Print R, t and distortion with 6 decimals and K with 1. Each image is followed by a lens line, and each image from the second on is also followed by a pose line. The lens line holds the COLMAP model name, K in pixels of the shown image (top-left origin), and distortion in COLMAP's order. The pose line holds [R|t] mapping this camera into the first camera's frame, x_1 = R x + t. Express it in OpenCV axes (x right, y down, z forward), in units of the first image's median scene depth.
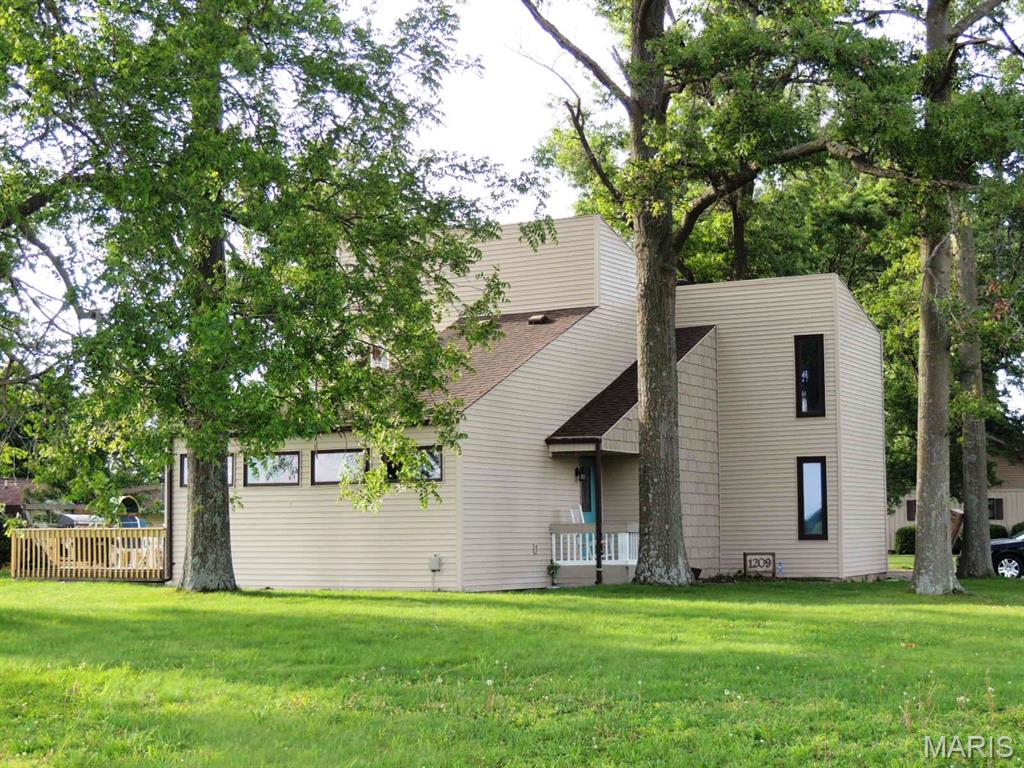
lens RADIAL K [[1669.8, 0, 512.0], [0, 1669.8, 384.0], [0, 0, 1]] dist [-0.133720, 0.083571]
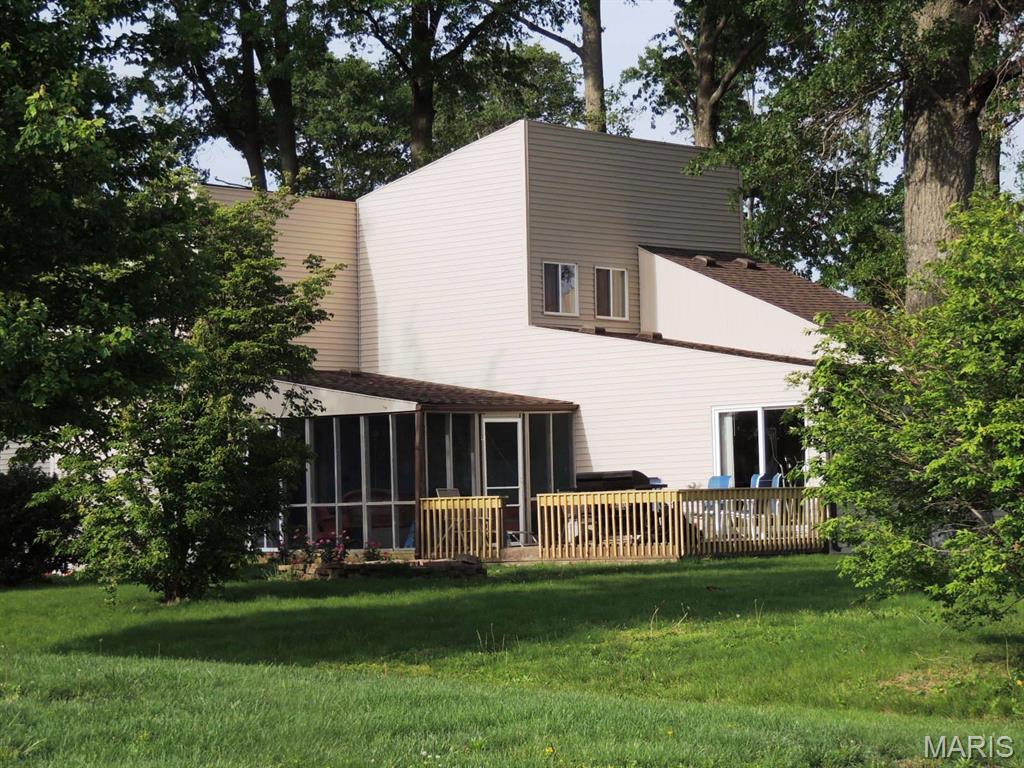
lens RADIAL K [[2626.9, 0, 512.0], [0, 2626.9, 384.0], [0, 0, 1]] dist [0.005426, 0.075670]
pose [[0.243473, 0.047363, 0.968751, -1.522247], [-0.062836, 0.997479, -0.032975, 0.089615], [-0.967870, -0.052844, 0.245836, 0.837318]]
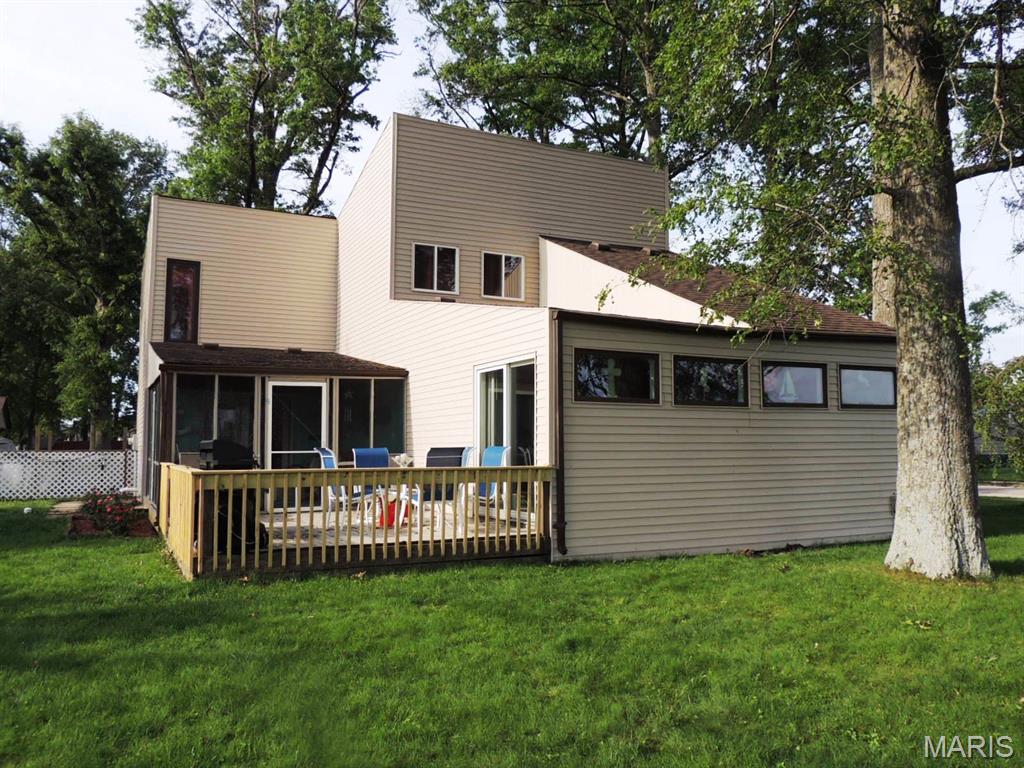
lens RADIAL K [[813.0, 0, 512.0], [0, 813.0, 384.0], [0, 0, 1]] dist [-0.038218, 0.002382]
pose [[0.599660, 0.065926, 0.797535, -0.460522], [-0.075560, 0.996813, -0.025586, 0.065902], [-0.796680, -0.044919, 0.602730, 0.836361]]
